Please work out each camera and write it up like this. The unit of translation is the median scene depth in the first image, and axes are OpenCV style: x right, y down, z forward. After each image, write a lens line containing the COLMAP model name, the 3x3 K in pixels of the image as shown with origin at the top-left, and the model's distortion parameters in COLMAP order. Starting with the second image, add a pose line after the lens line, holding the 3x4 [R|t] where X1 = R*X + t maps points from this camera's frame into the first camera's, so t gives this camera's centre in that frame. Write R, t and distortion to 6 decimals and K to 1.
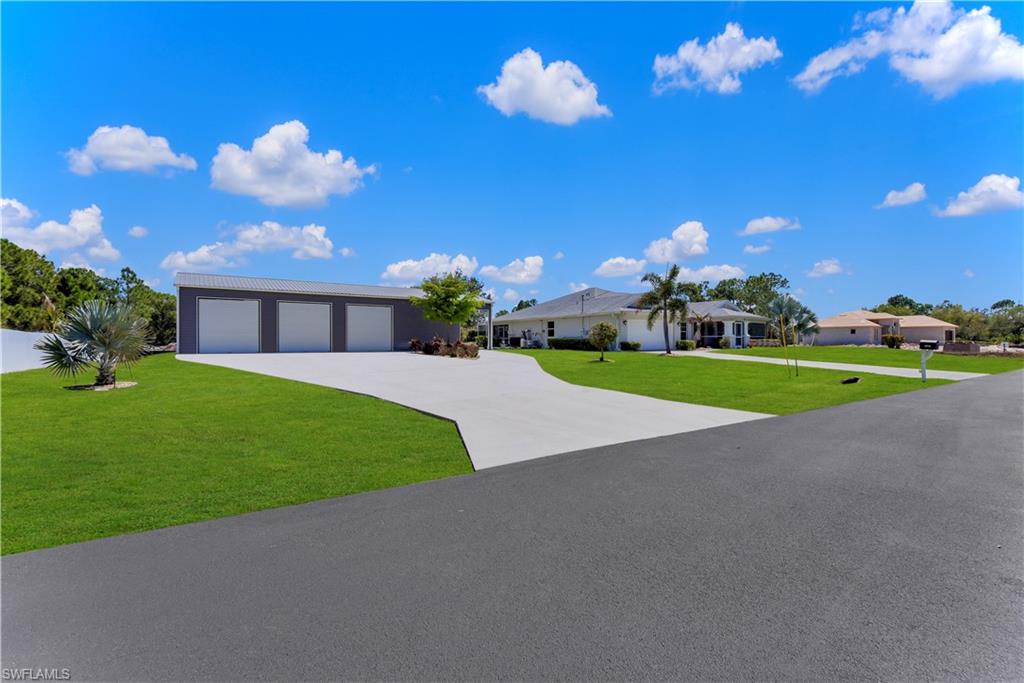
lens RADIAL K [[469.0, 0, 515.4], [0, 469.0, 333.7], [0, 0, 1]] dist [0.014644, -0.016218]
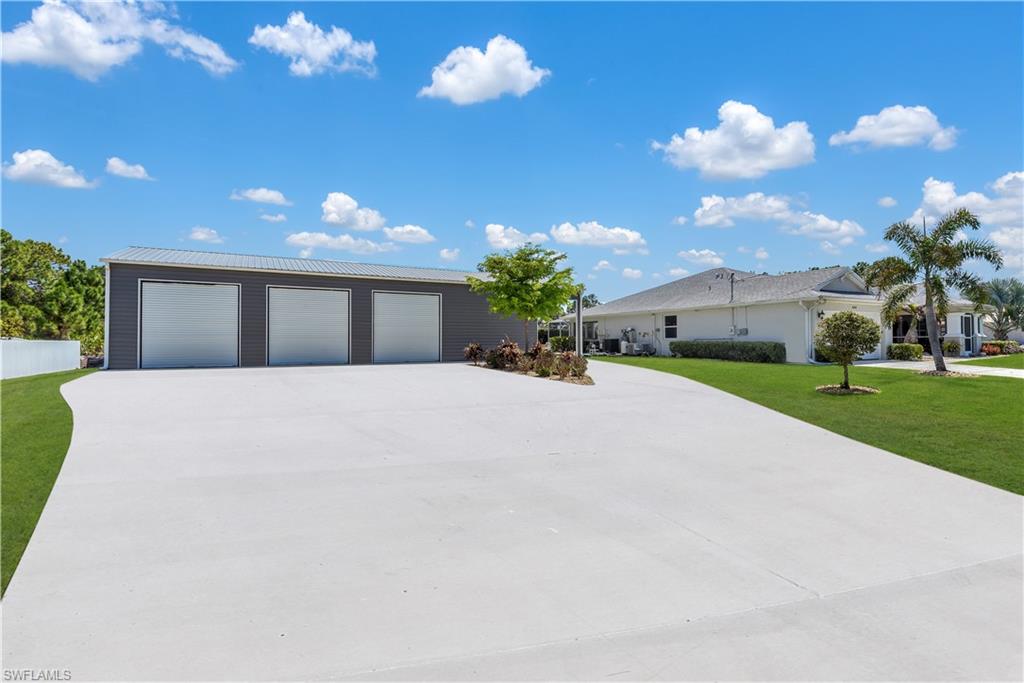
lens RADIAL K [[469.0, 0, 515.4], [0, 469.0, 333.7], [0, 0, 1]] dist [0.014644, -0.016218]
pose [[0.994763, -0.005046, -0.102088, -0.085634], [0.005381, 0.999981, 0.003004, -0.003763], [0.102071, -0.003538, 0.994771, 0.334836]]
